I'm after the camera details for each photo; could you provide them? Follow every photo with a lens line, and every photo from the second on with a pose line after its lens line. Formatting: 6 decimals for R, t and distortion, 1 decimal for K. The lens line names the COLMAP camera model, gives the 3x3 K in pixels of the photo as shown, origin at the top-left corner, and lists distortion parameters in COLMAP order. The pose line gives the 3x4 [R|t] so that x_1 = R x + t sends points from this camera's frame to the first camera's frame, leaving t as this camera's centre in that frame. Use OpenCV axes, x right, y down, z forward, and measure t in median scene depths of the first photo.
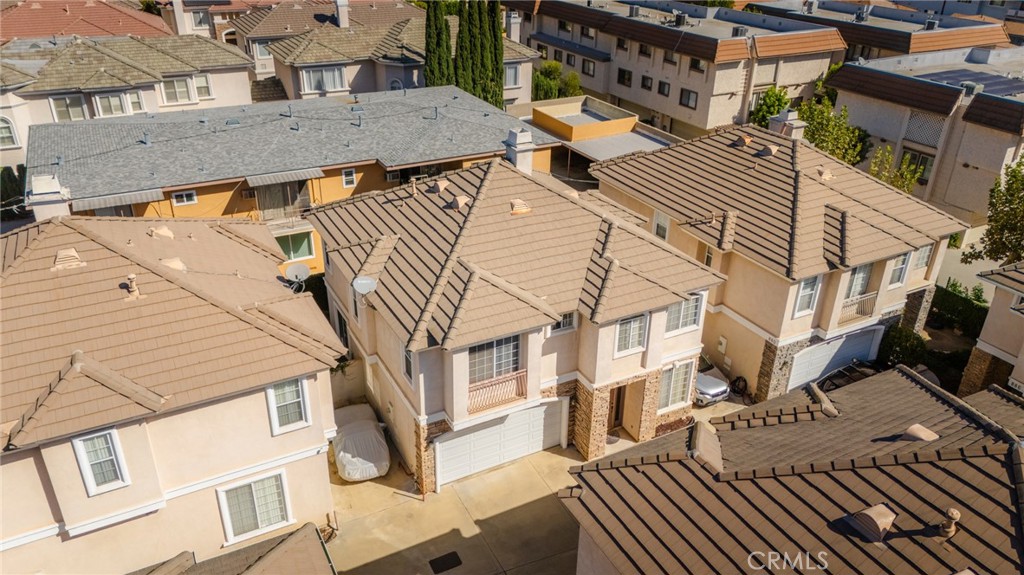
lens RADIAL K [[758.5, 0, 513.1], [0, 758.5, 283.9], [0, 0, 1]] dist [0.070829, -0.066146]
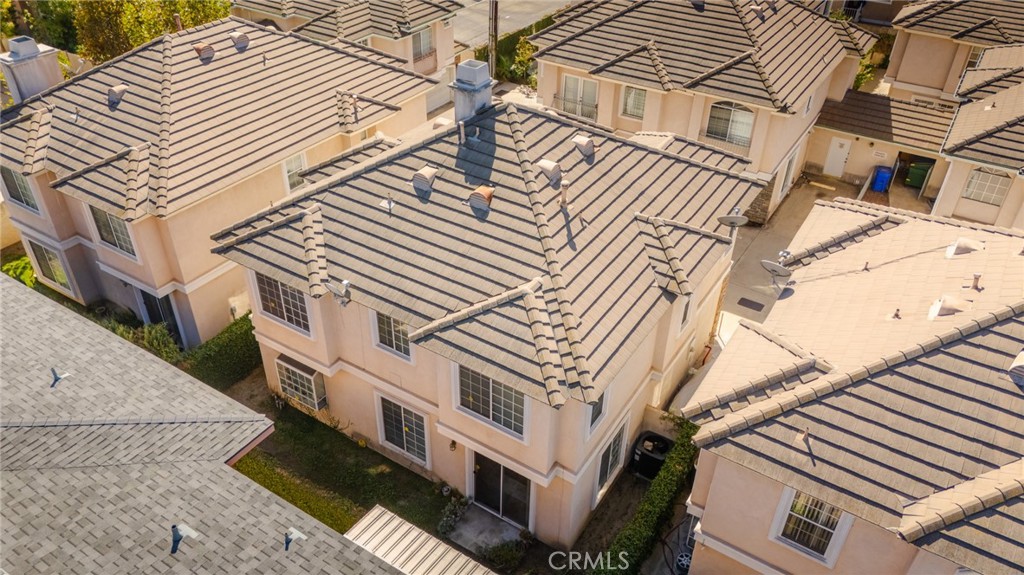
lens RADIAL K [[758.5, 0, 508.7], [0, 758.5, 285.1], [0, 0, 1]] dist [0.070829, -0.066146]
pose [[-0.490851, -0.521337, 0.698049, -0.588317], [0.379724, 0.593094, 0.709964, -0.546513], [-0.784139, 0.613553, -0.093157, 1.106337]]
